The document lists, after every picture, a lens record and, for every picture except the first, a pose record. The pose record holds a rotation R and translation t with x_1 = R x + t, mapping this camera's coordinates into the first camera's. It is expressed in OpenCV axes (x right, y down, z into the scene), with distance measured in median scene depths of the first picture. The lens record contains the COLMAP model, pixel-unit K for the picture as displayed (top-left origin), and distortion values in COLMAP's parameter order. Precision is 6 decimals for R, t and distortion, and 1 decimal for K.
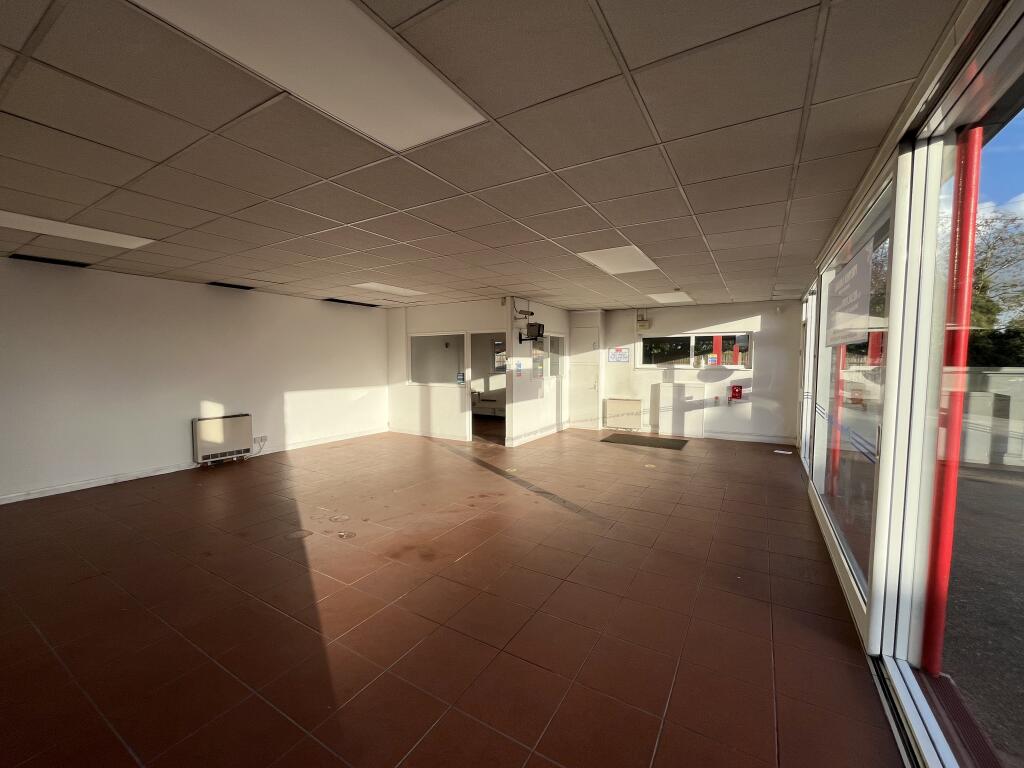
lens RADIAL K [[413.0, 0, 510.9], [0, 413.0, 388.4], [0, 0, 1]] dist [-0.002515, 0.000029]
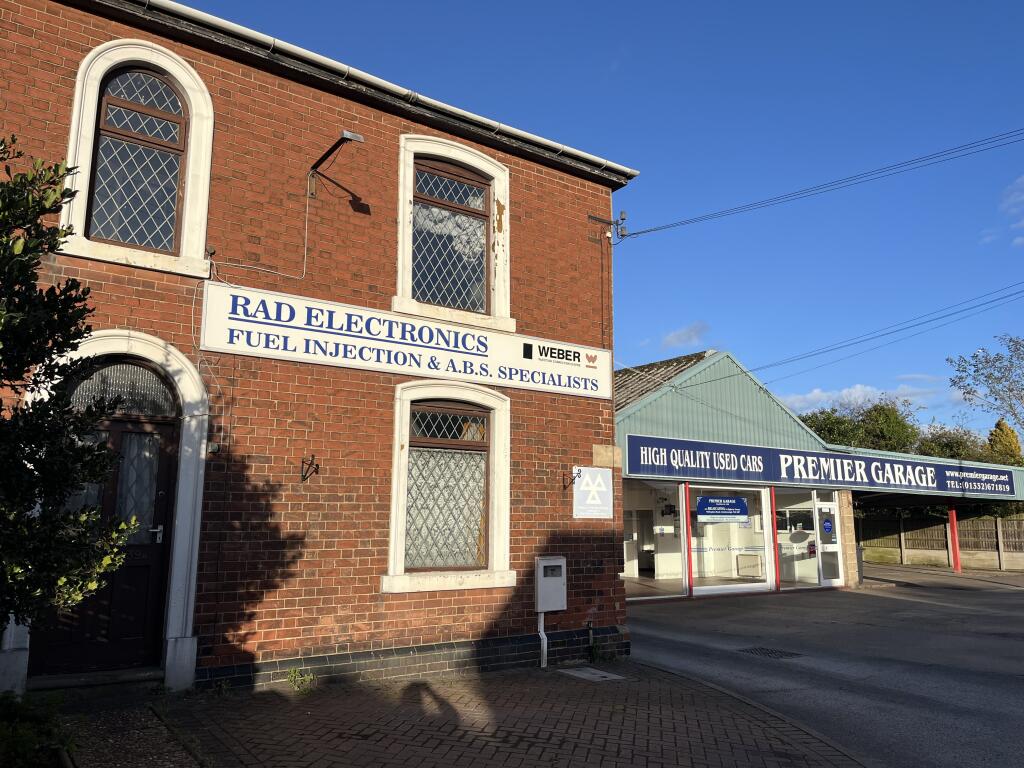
lens RADIAL K [[767.8, 0, 528.9], [0, 767.8, 389.0], [0, 0, 1]] dist [0.079983, -0.097169]
pose [[0.918349, -0.071702, -0.389222, 0.716071], [-0.023627, 0.971765, -0.234766, 0.121812], [0.395065, 0.224793, 0.890725, -1.911564]]
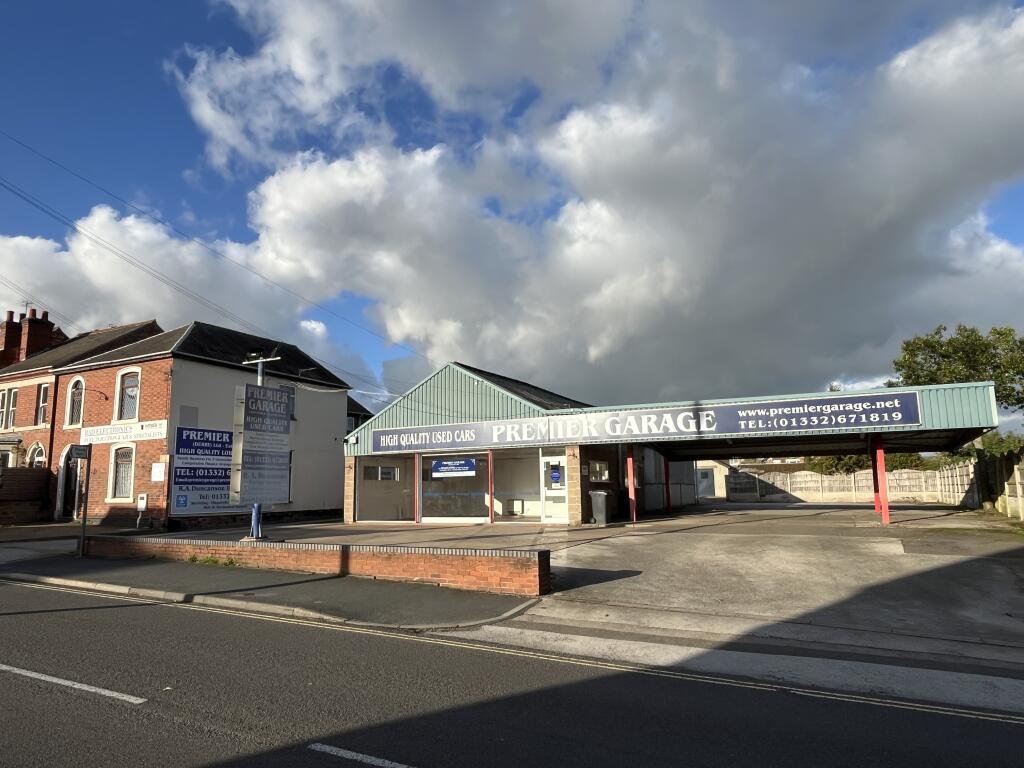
lens RADIAL K [[683.3, 0, 512.0], [0, 683.3, 384.0], [0, 0, 1]] dist [0.001935, -0.002330]
pose [[0.065057, -0.163418, -0.984410, 3.335936], [-0.050066, 0.984722, -0.166779, 0.043463], [0.996625, 0.060135, 0.055881, 0.455737]]
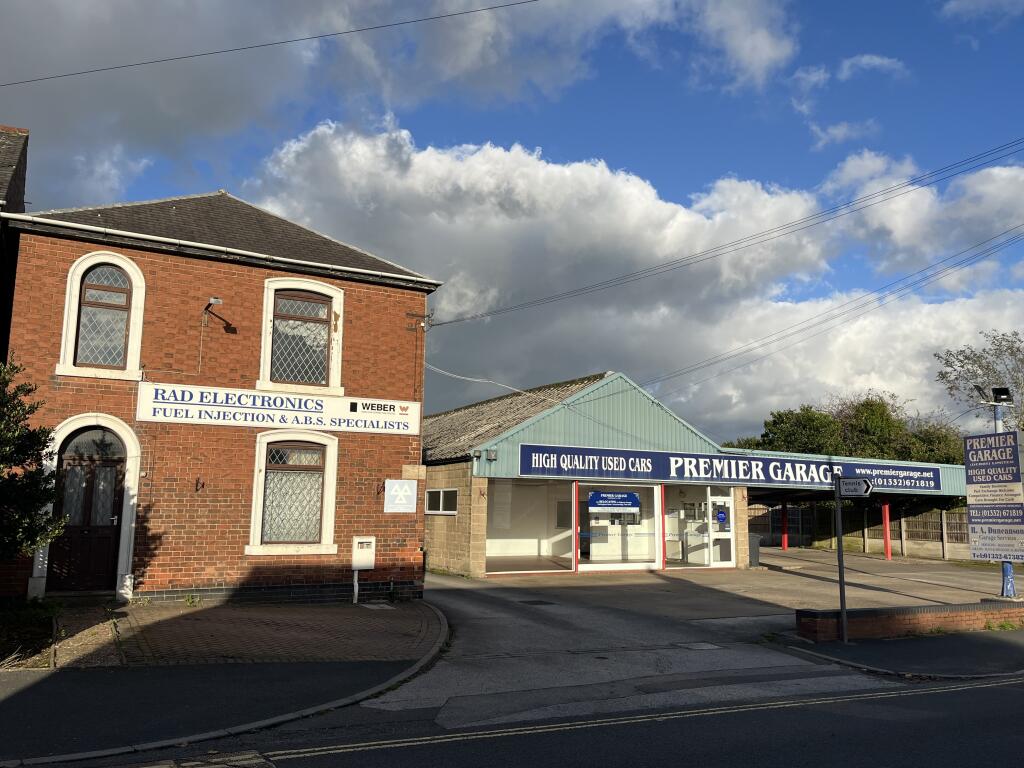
lens RADIAL K [[828.2, 0, 532.6], [0, 828.2, 386.6], [0, 0, 1]] dist [0.075757, -0.096632]
pose [[0.869839, -0.064691, -0.489075, 1.555337], [-0.041697, 0.978177, -0.203545, 0.131601], [0.491570, 0.197445, 0.848160, -2.345176]]
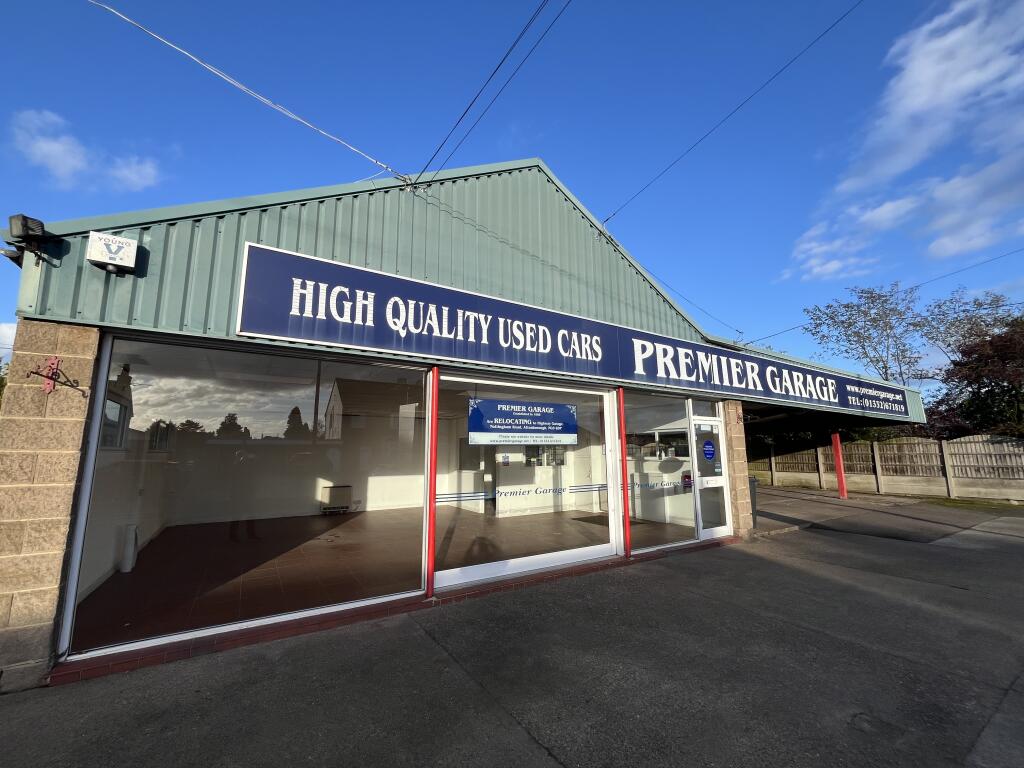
lens RADIAL K [[413.0, 0, 510.9], [0, 413.0, 388.4], [0, 0, 1]] dist [-0.002515, 0.000029]
pose [[0.891485, -0.080231, -0.445890, 0.622752], [-0.020725, 0.975942, -0.217041, 0.015037], [0.452576, 0.202730, 0.868375, -0.233926]]
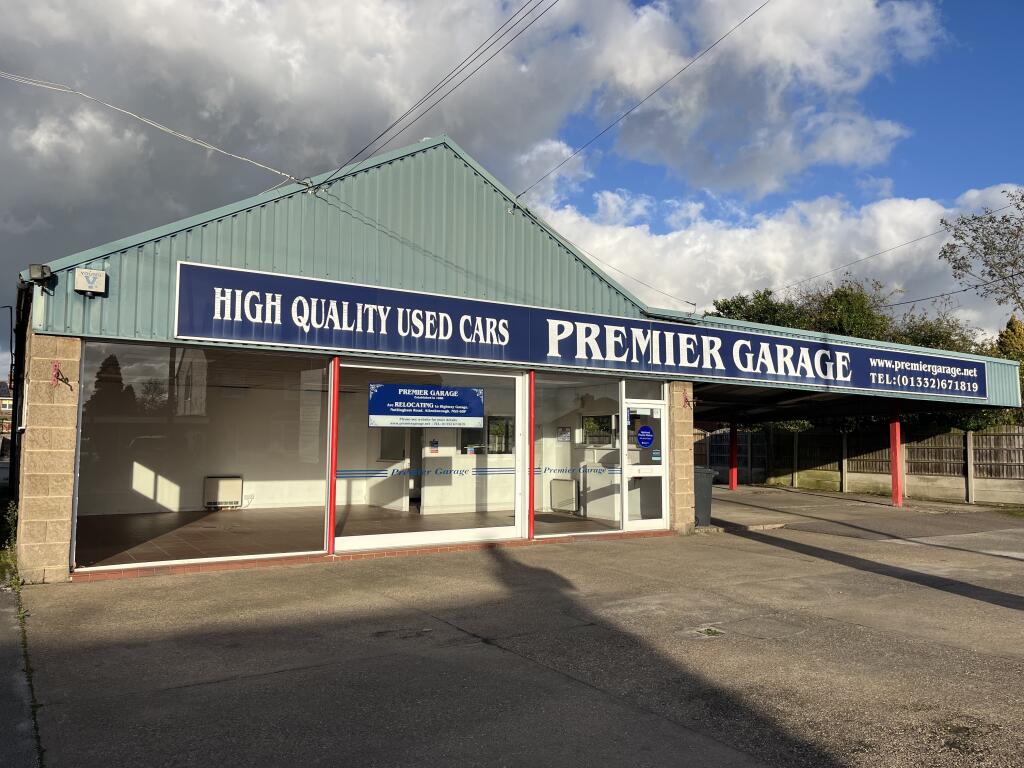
lens RADIAL K [[766.4, 0, 512.0], [0, 766.4, 389.0], [0, 0, 1]] dist [0.083315, -0.102424]
pose [[0.894970, -0.029216, -0.445169, 1.053611], [-0.034245, 0.990410, -0.133846, 0.063544], [0.444810, 0.135033, 0.885387, -0.723020]]
